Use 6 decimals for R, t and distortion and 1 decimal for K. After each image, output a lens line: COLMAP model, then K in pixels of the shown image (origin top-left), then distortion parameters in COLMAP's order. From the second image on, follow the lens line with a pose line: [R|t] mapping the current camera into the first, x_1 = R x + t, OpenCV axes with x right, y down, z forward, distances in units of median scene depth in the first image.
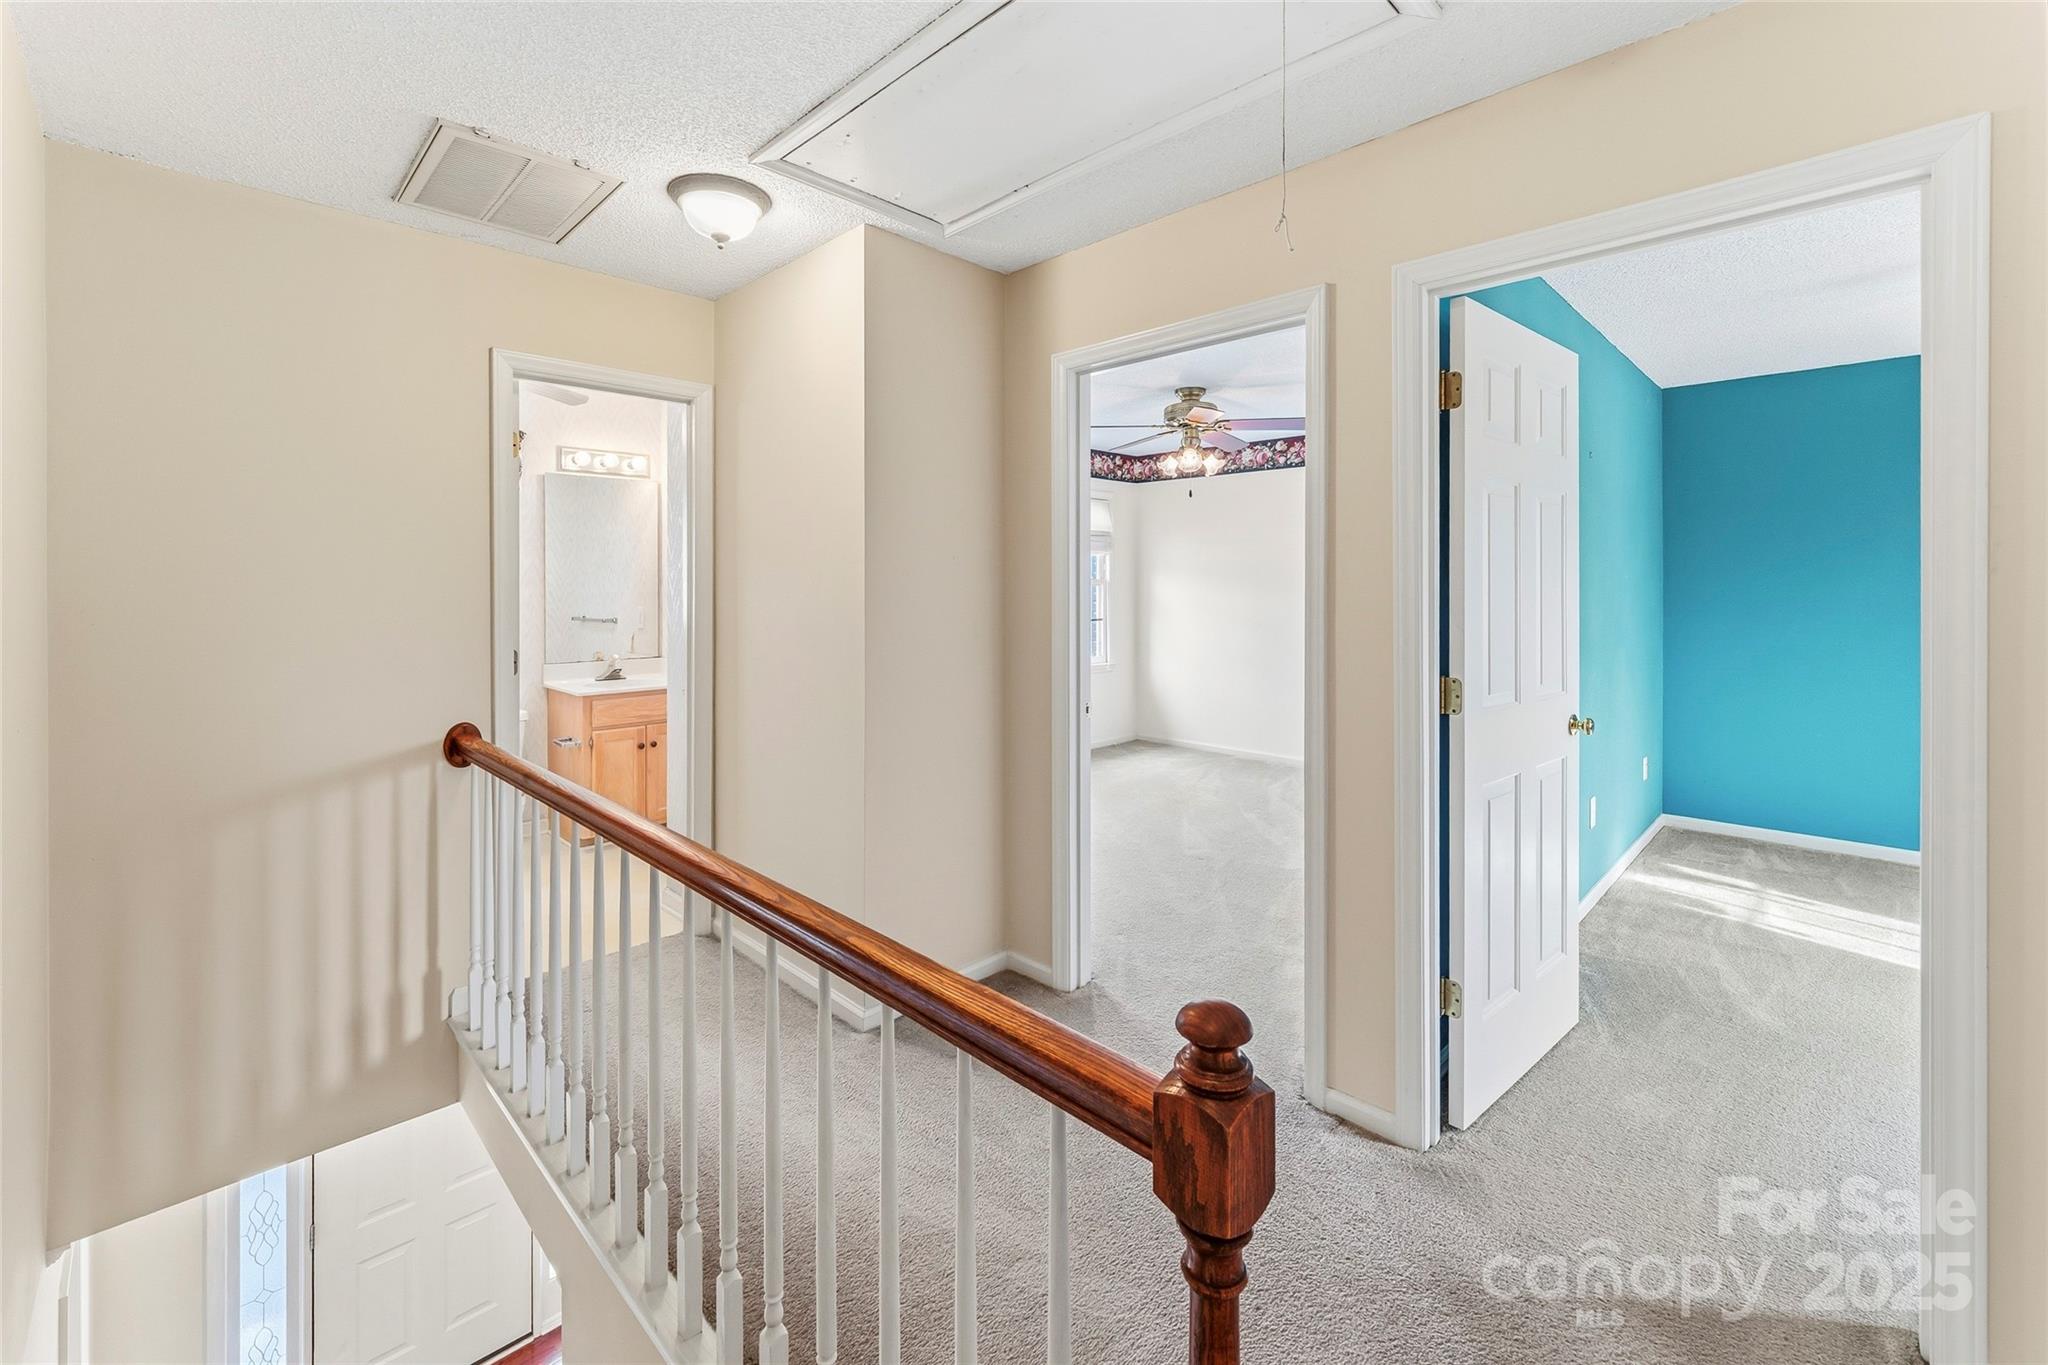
lens RADIAL K [[836.3, 0, 1016.0], [0, 836.3, 593.9], [0, 0, 1]] dist [-0.000122, -0.000136]
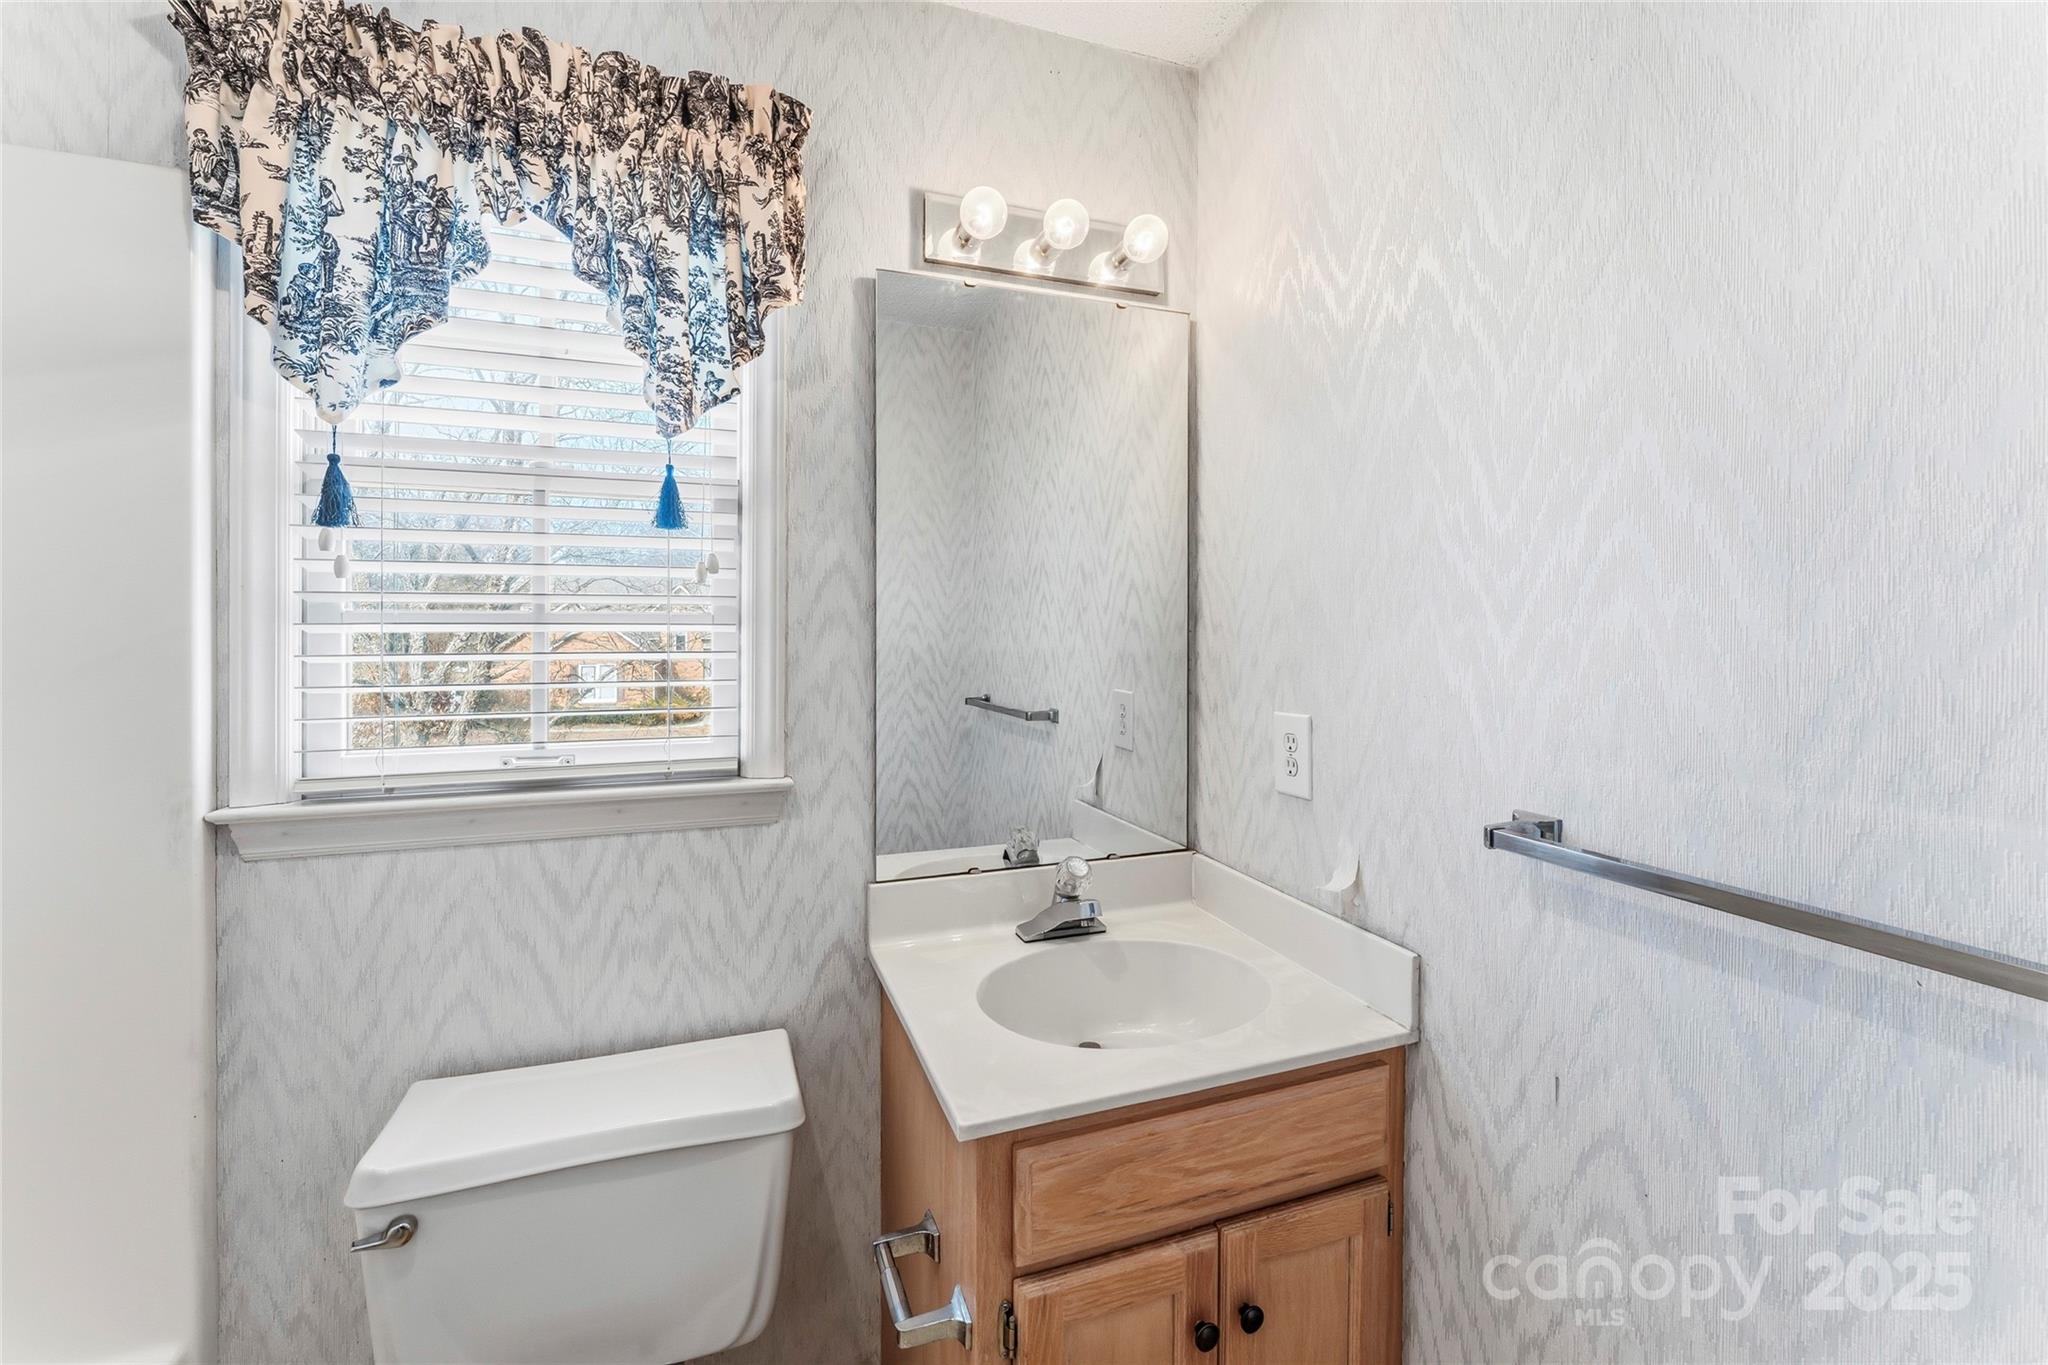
lens RADIAL K [[836.3, 0, 1019.0], [0, 836.3, 639.4], [0, 0, 1]] dist [-0.000122, -0.000136]
pose [[0.904166, 0.003966, -0.427162, -0.219500], [-0.004516, 0.999990, -0.000275, -0.003264], [0.427157, 0.002178, 0.904175, 0.426792]]
